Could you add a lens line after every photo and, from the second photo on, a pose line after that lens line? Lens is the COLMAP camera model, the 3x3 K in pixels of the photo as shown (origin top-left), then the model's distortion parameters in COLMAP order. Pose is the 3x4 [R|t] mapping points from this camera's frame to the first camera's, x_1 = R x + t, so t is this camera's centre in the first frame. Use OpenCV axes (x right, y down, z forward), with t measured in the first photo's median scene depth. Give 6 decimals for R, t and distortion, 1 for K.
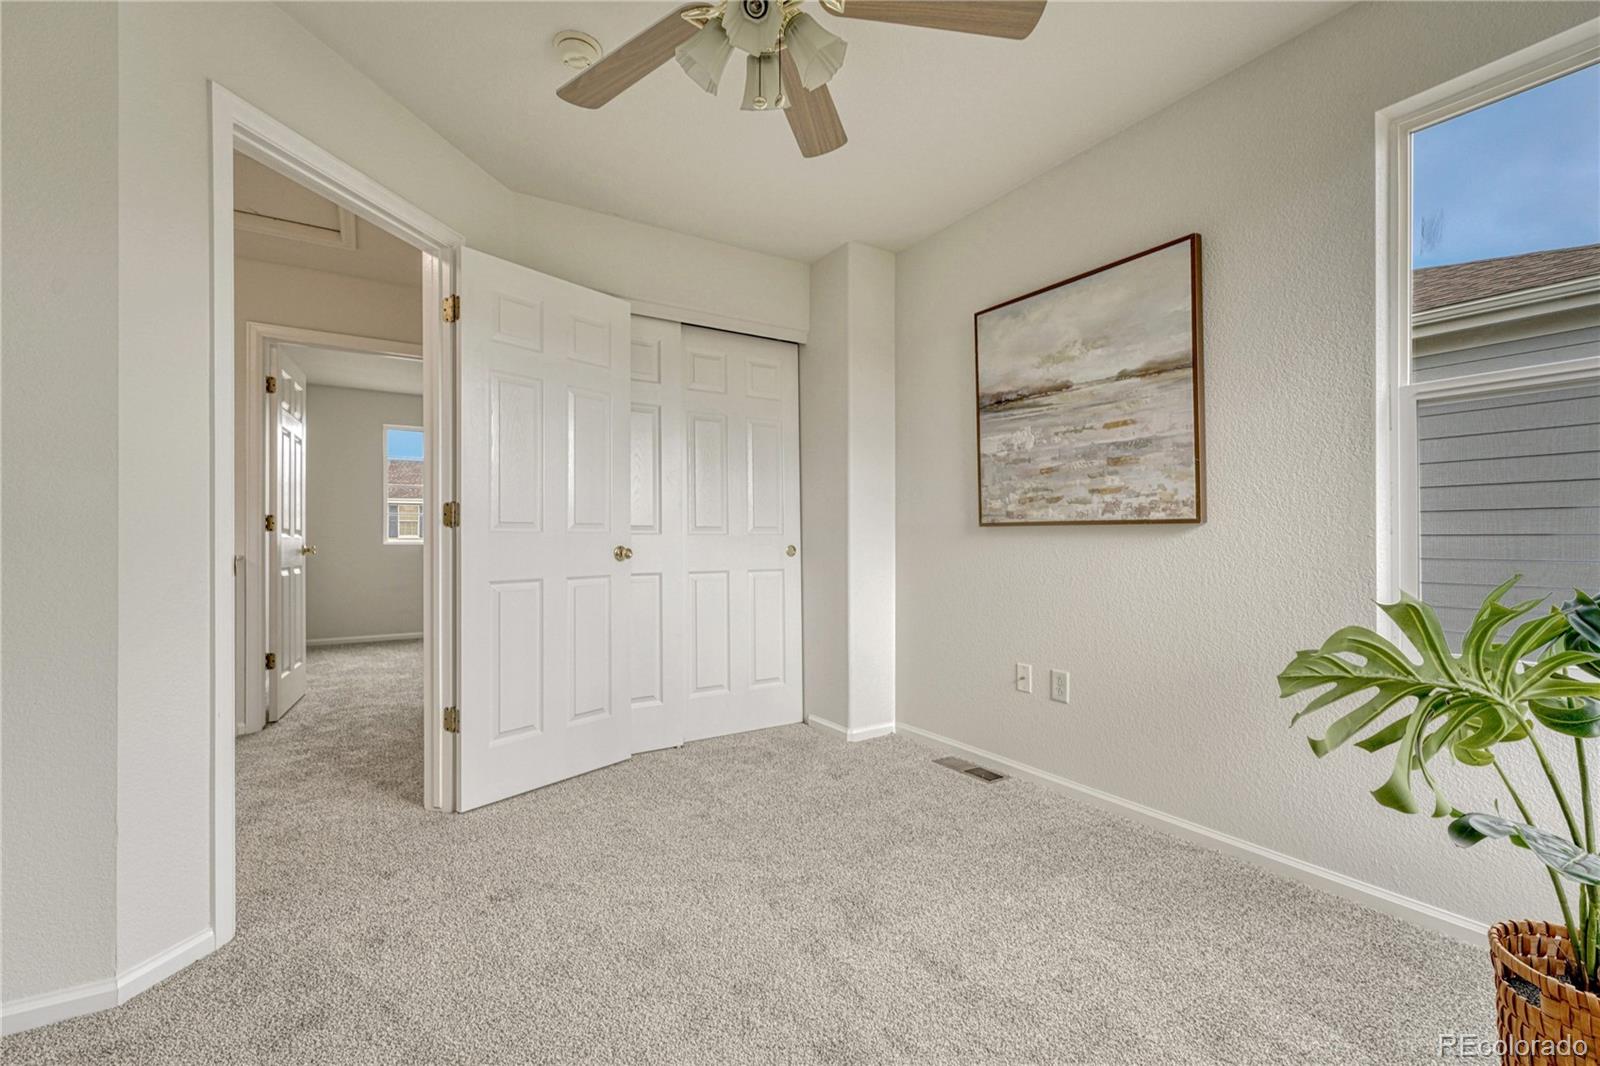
lens RADIAL K [[661.9, 0, 807.4], [0, 661.9, 533.0], [0, 0, 1]] dist [0.000203, 0.000152]
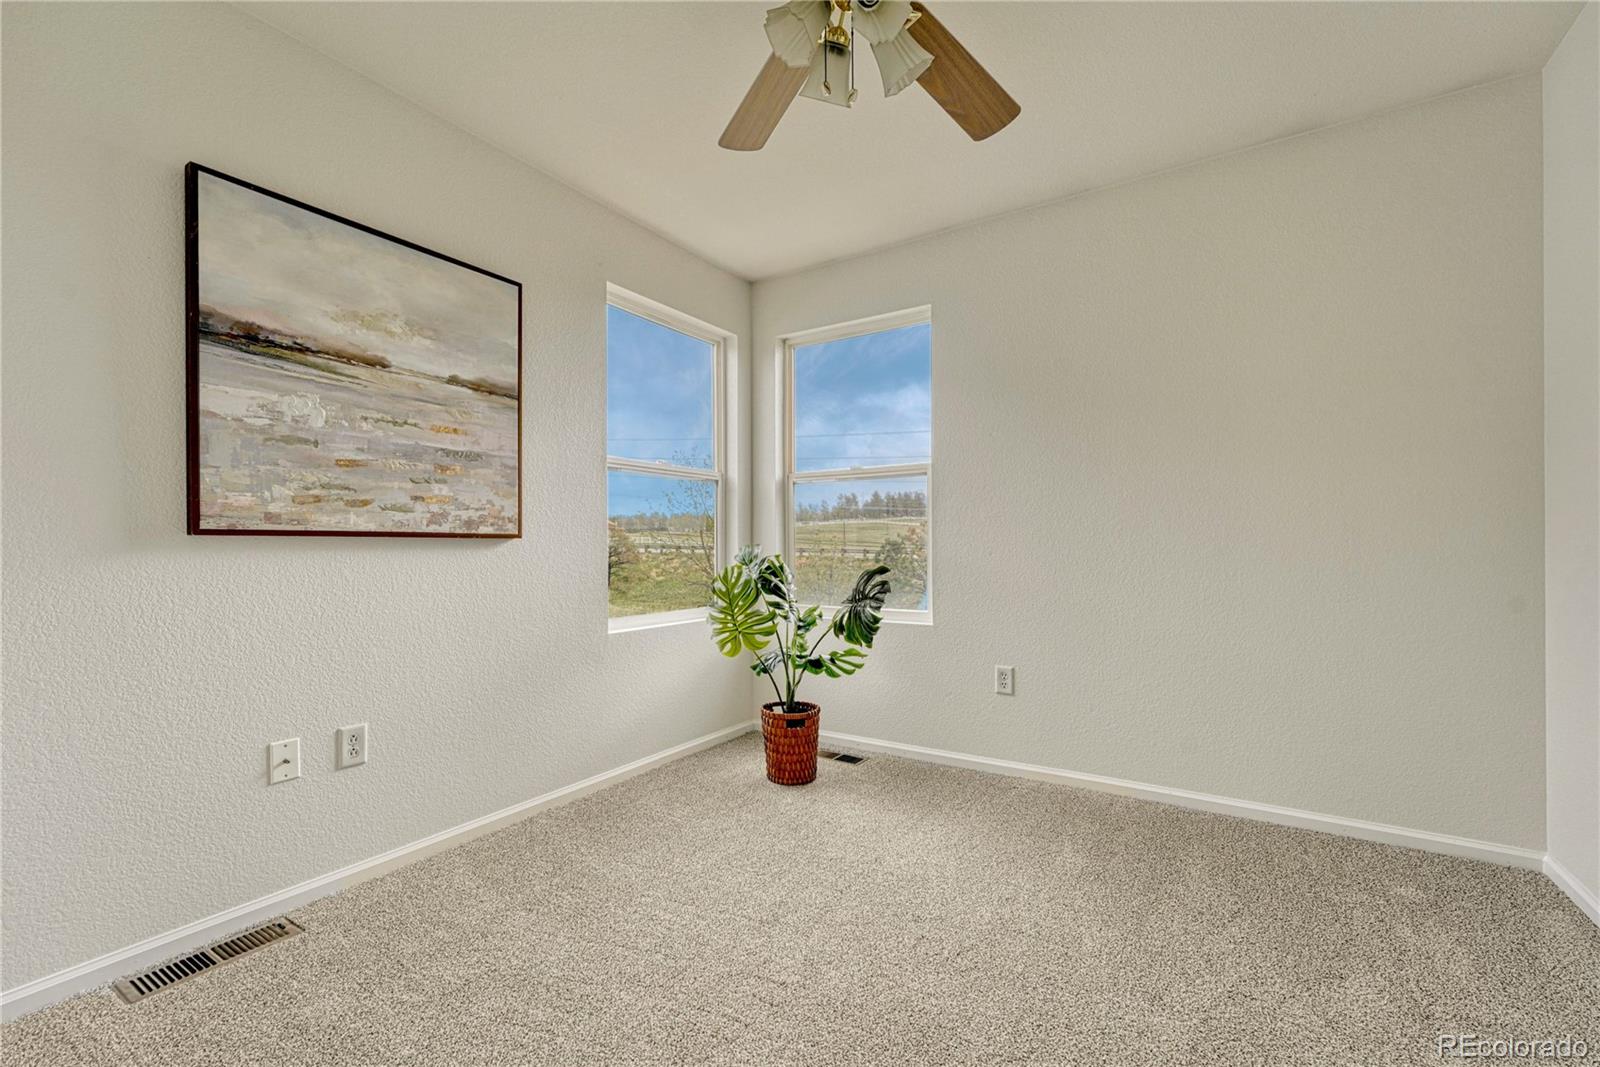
lens RADIAL K [[661.9, 0, 807.4], [0, 661.9, 533.5], [0, 0, 1]] dist [0.000203, 0.000152]
pose [[-0.396981, 0.019214, 0.917626, -0.558351], [-0.003436, 0.999743, -0.022420, 0.000741], [-0.917821, -0.012053, -0.396813, 0.857874]]
